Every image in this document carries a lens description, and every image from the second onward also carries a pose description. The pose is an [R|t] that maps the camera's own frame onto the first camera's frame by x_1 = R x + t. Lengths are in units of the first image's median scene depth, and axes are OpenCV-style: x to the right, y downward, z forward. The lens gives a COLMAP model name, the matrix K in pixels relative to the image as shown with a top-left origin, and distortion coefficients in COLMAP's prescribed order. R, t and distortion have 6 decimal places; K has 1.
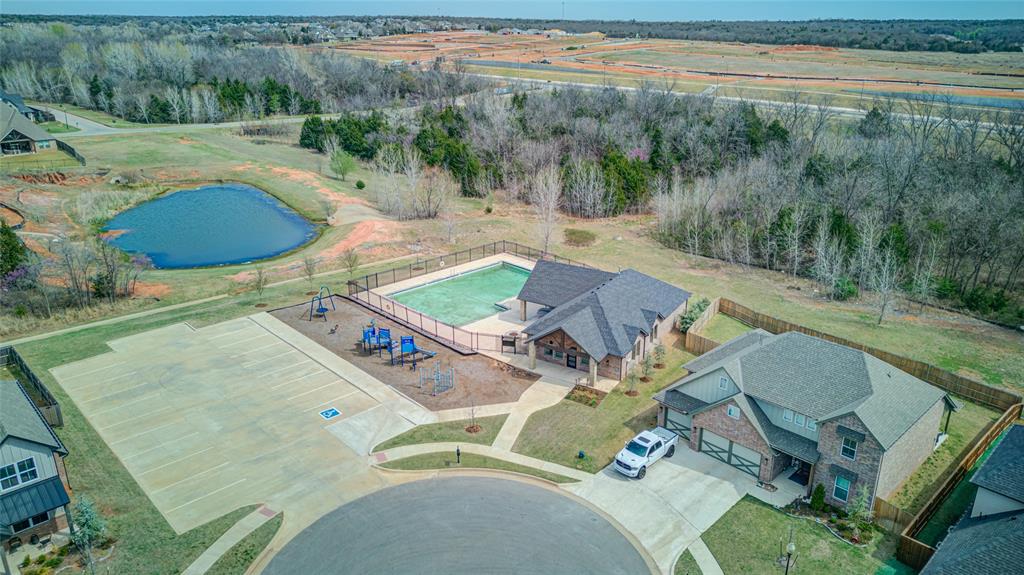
lens RADIAL K [[717.9, 0, 514.1], [0, 717.9, 285.7], [0, 0, 1]] dist [0.034258, -0.003328]
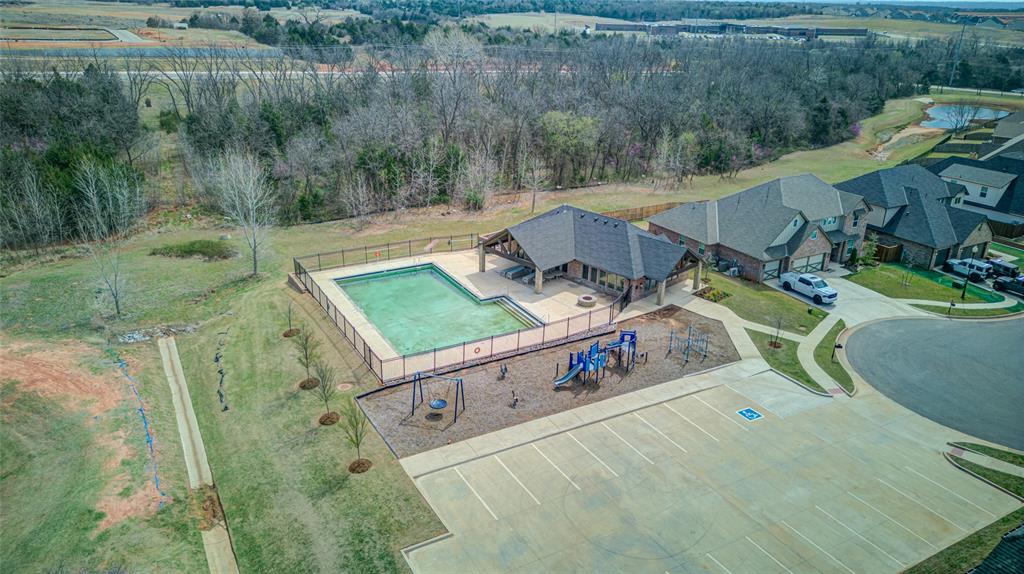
lens RADIAL K [[717.9, 0, 514.6], [0, 717.9, 289.0], [0, 0, 1]] dist [0.034258, -0.003328]
pose [[0.239783, -0.362296, 0.900692, -0.984153], [0.311222, 0.907480, 0.282172, -0.269752], [-0.919589, 0.212655, 0.330353, 0.895626]]
